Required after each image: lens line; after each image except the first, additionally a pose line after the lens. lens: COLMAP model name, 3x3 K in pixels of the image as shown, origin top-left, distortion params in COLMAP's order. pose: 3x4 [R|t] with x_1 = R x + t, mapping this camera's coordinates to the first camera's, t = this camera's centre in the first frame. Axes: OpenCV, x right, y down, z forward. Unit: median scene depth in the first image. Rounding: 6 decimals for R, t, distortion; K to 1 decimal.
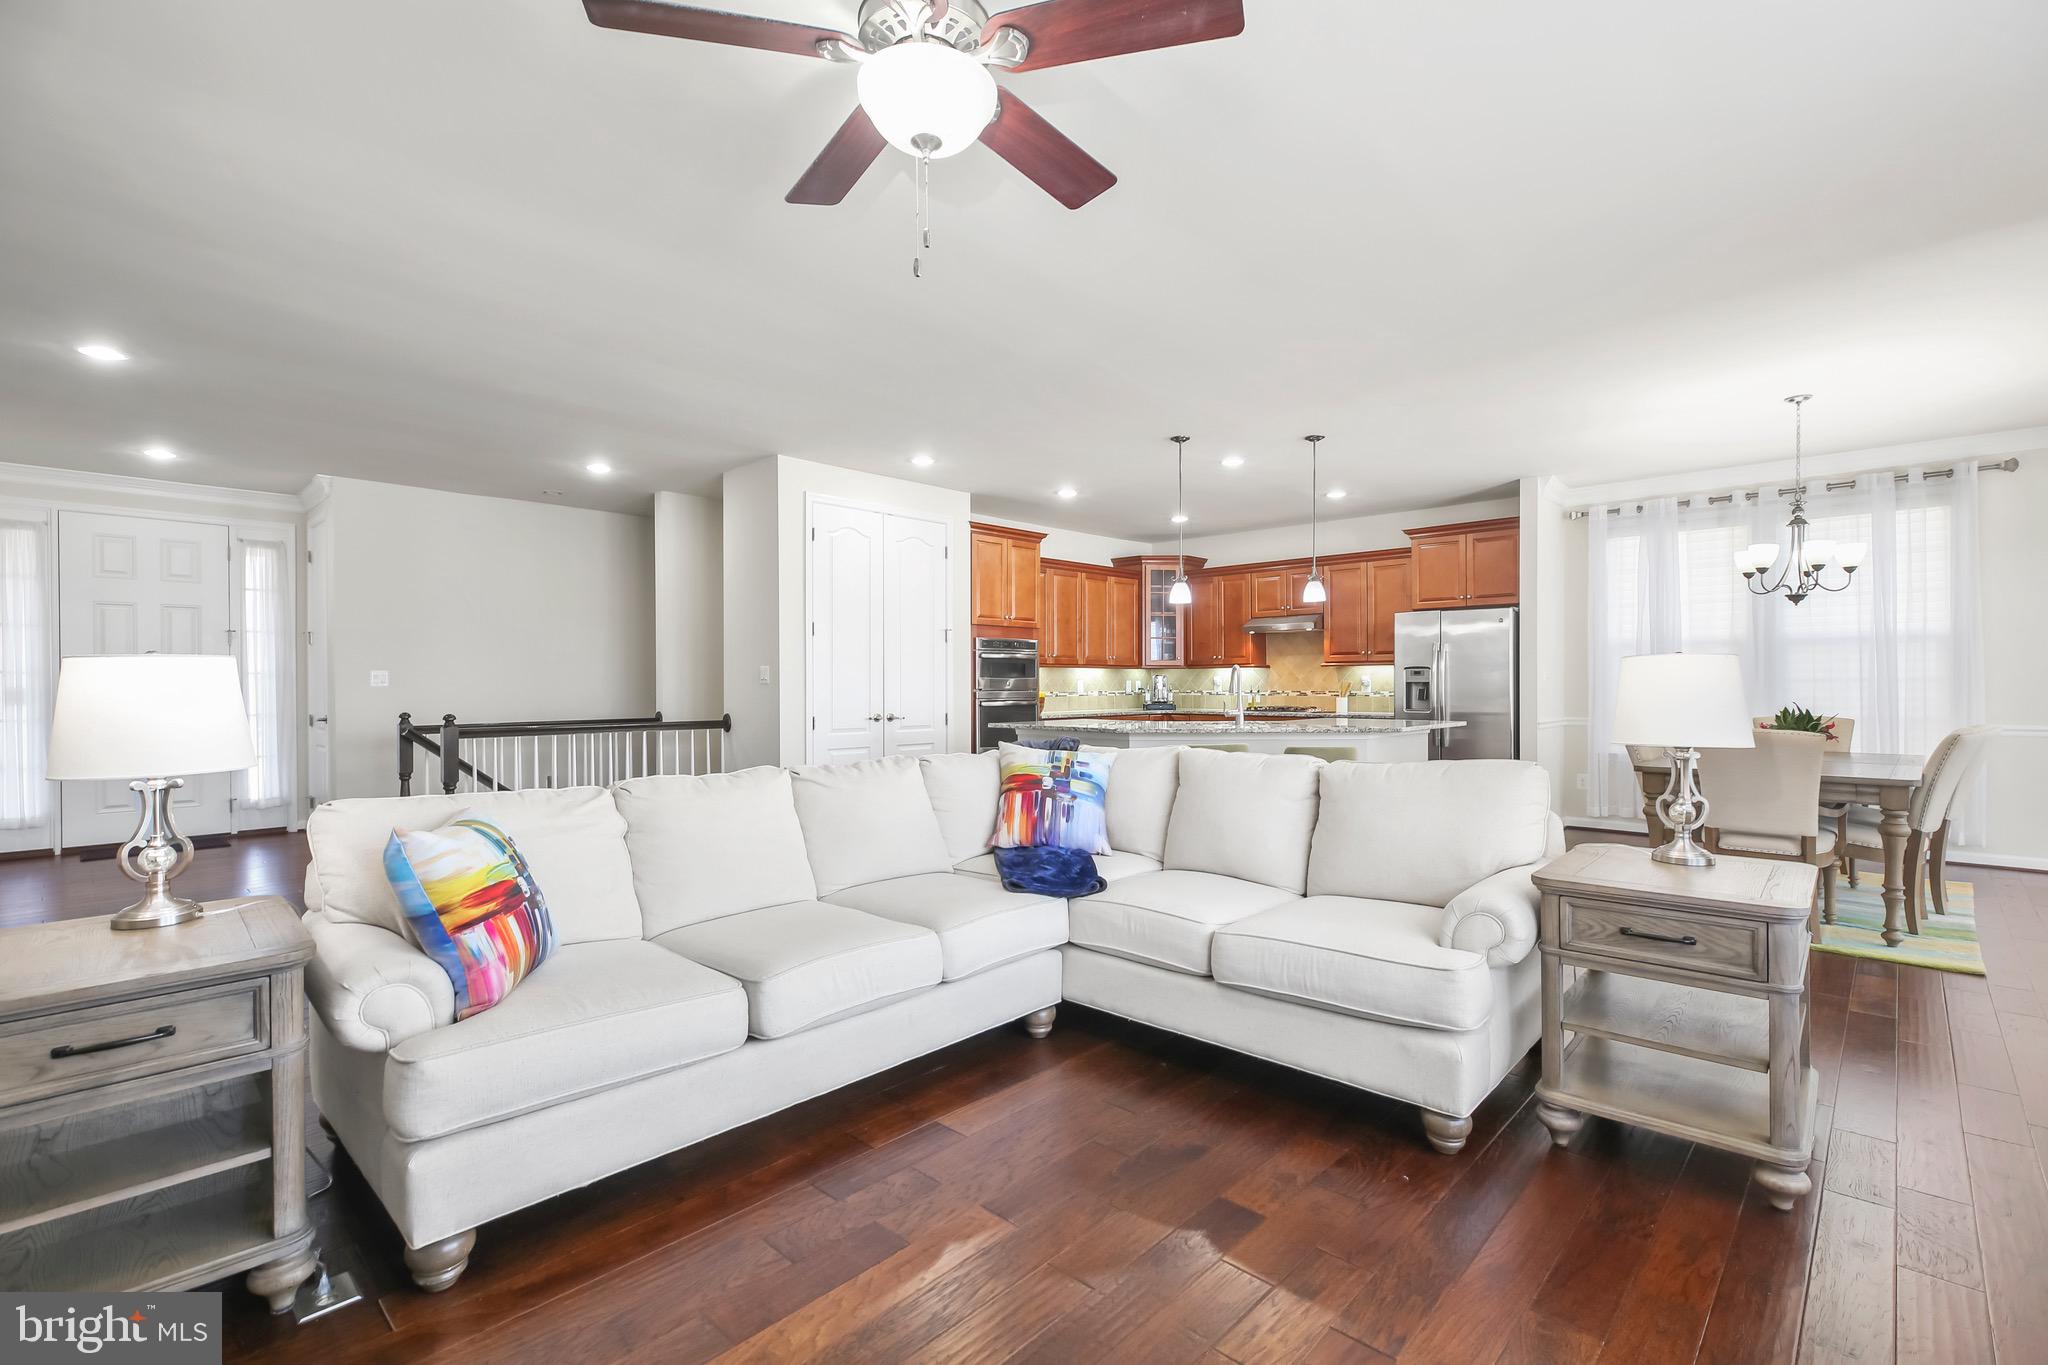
lens RADIAL K [[921.0, 0, 1034.6], [0, 921.0, 680.2], [0, 0, 1]] dist [0.007241, 0.000788]
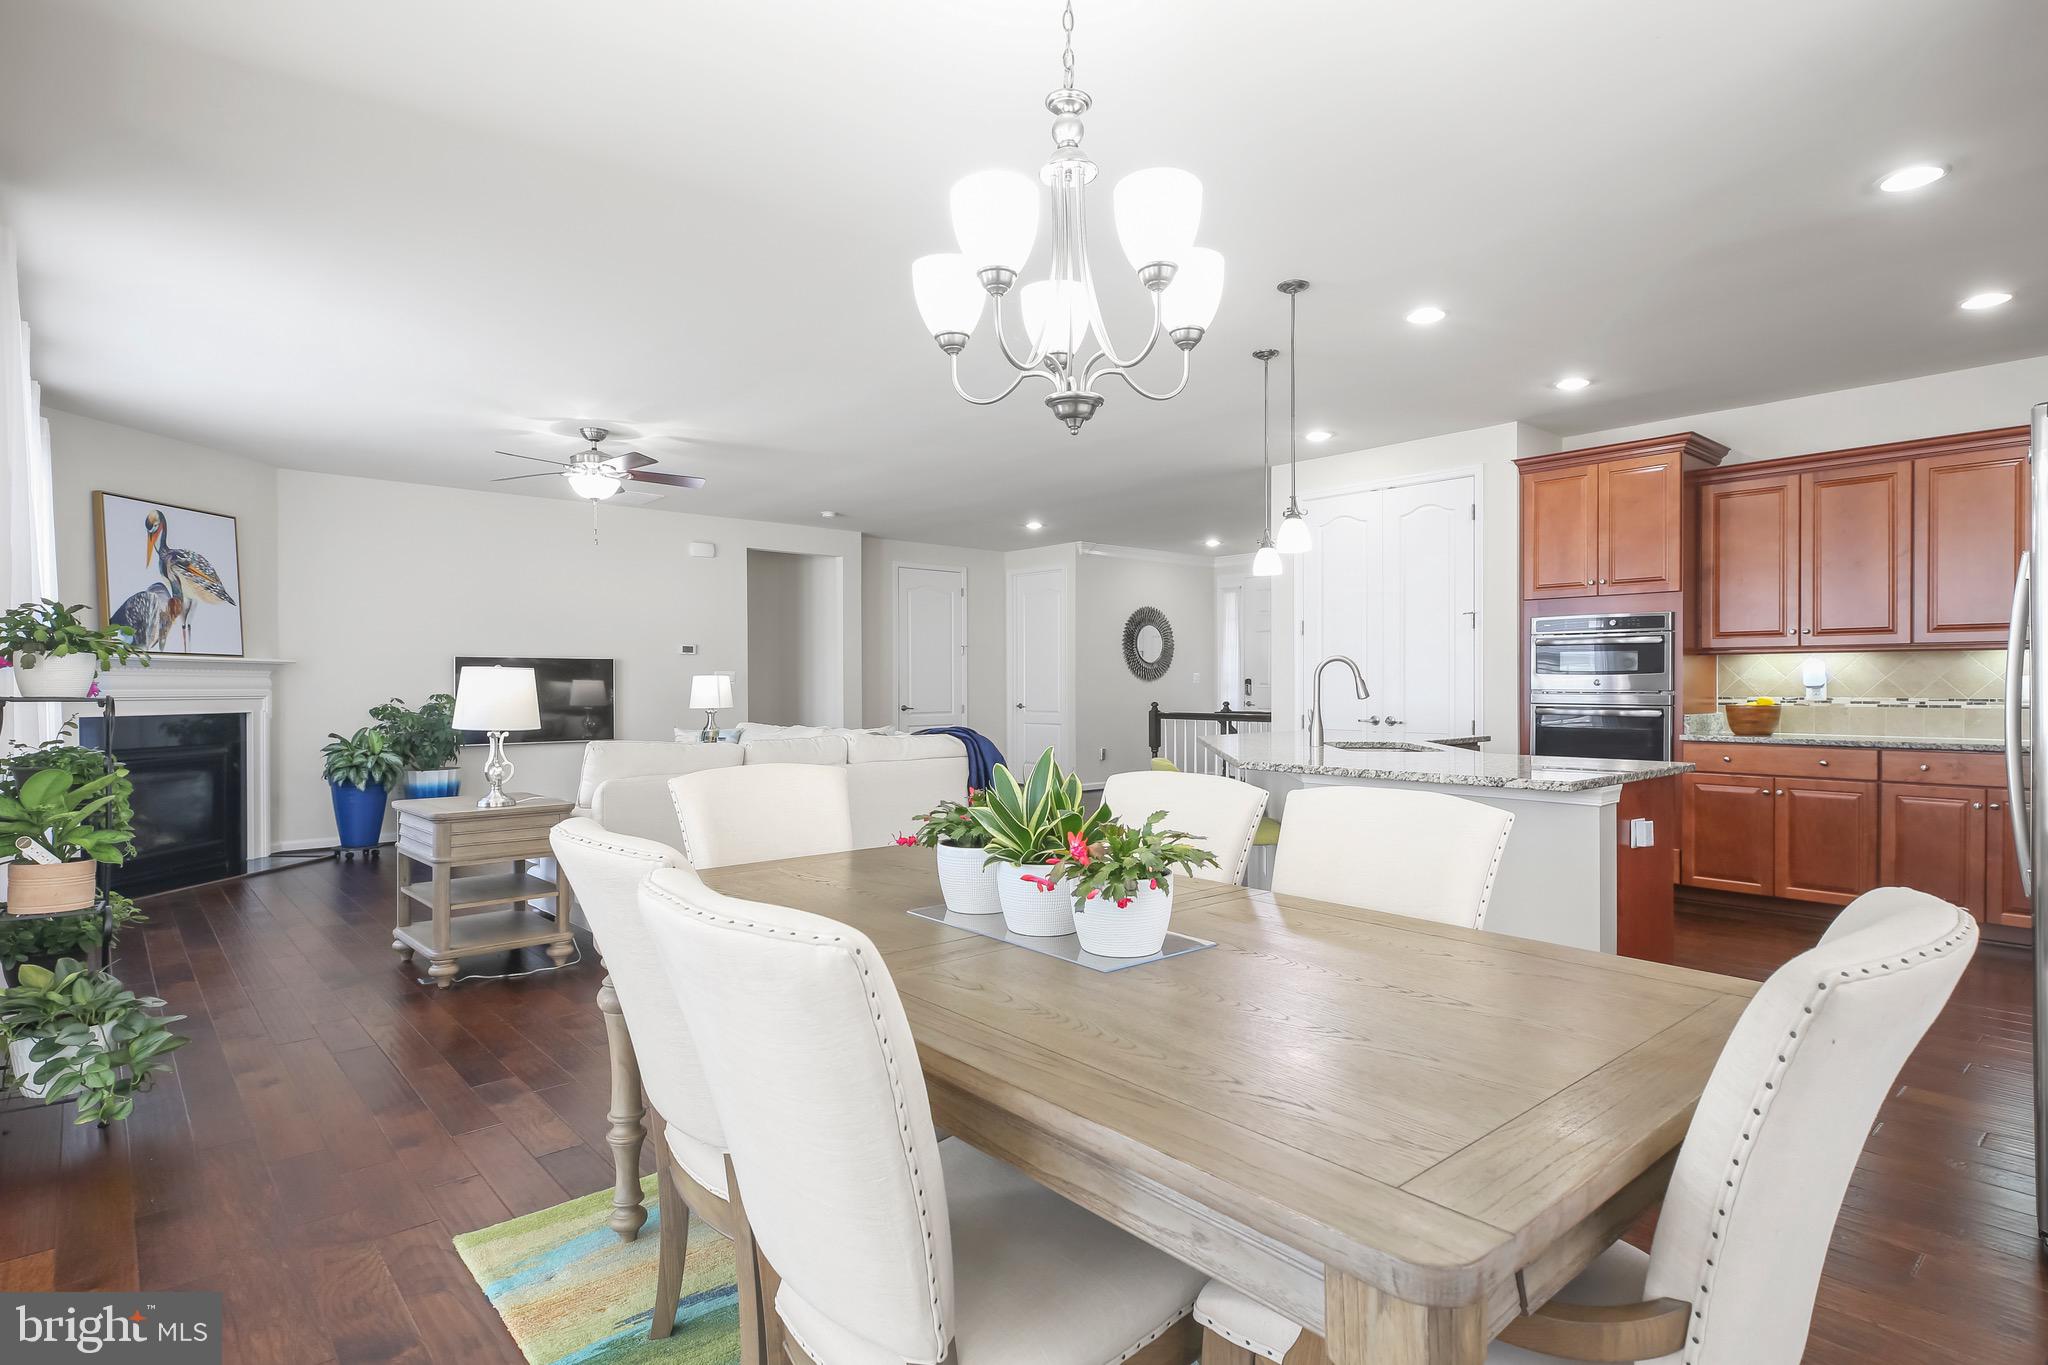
lens RADIAL K [[1060.4, 0, 1028.3], [0, 1060.4, 688.6], [0, 0, 1]] dist [-0.004700, 0.000029]
pose [[-0.092338, 0.009346, -0.995684, 0.816006], [0.004661, 0.999949, 0.008953, -0.000036], [0.995717, -0.003814, -0.092377, 0.698444]]
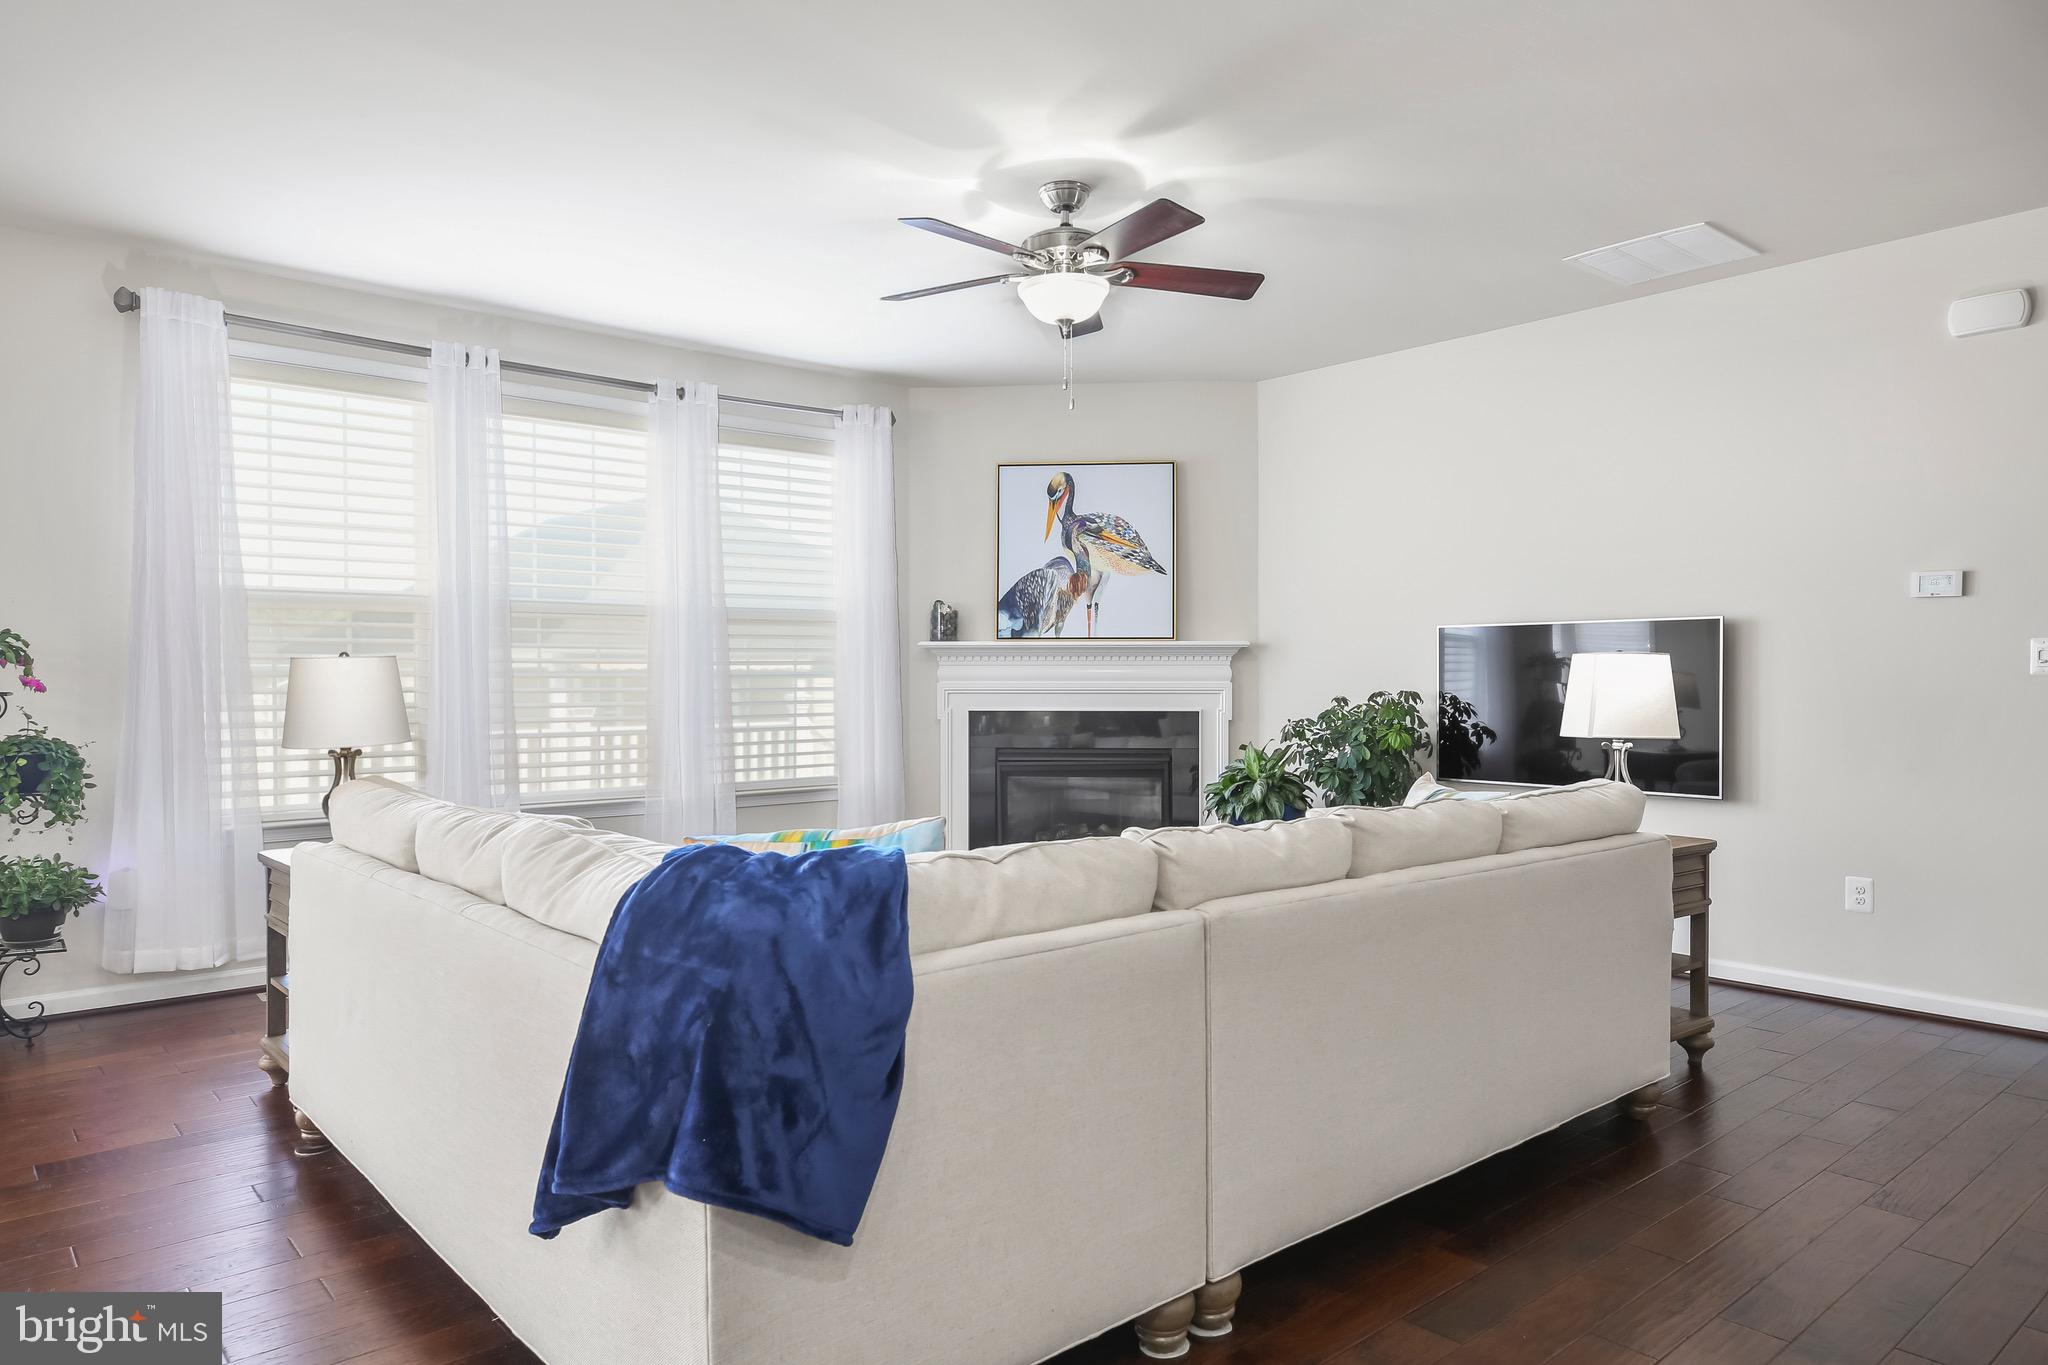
lens RADIAL K [[1304.5, 0, 1013.9], [0, 1304.5, 677.0], [0, 0, 1]] dist [0.030297, 0.001113]
pose [[-0.993492, 0.006417, 0.113718, -0.067258], [0.006391, 0.999979, -0.000596, 0.002759], [-0.113720, 0.000135, -0.993513, 0.829008]]
